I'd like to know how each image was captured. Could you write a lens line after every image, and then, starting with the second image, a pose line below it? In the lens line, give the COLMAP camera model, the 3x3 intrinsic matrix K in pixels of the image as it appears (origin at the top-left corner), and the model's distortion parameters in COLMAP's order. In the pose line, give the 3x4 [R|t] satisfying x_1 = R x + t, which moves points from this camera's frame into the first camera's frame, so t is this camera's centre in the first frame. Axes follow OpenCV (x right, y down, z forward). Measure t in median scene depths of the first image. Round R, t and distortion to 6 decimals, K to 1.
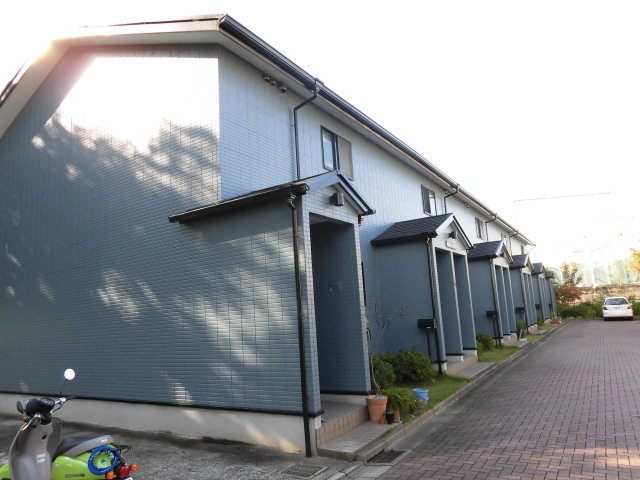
lens RADIAL K [[442.7, 0, 324.7], [0, 442.7, 240.3], [0, 0, 1]] dist [-0.018802, 0.001062]
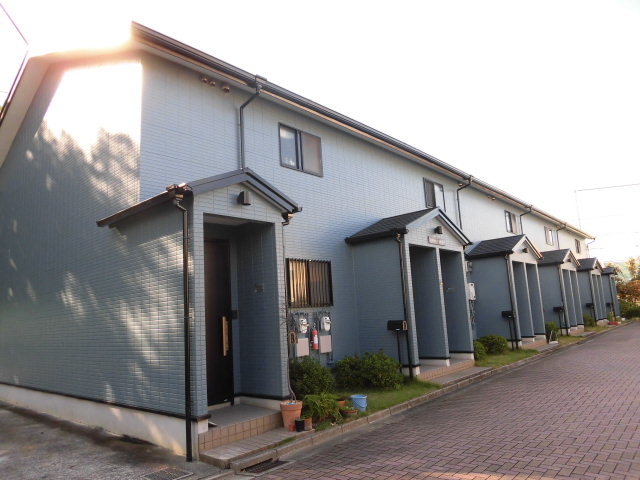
lens RADIAL K [[442.7, 0, 323.1], [0, 442.7, 242.7], [0, 0, 1]] dist [-0.018802, 0.001062]
pose [[0.986658, -0.020597, -0.161499, 0.313366], [0.022362, 0.999708, 0.009122, -0.000511], [0.161264, -0.012611, 0.986831, 0.059585]]
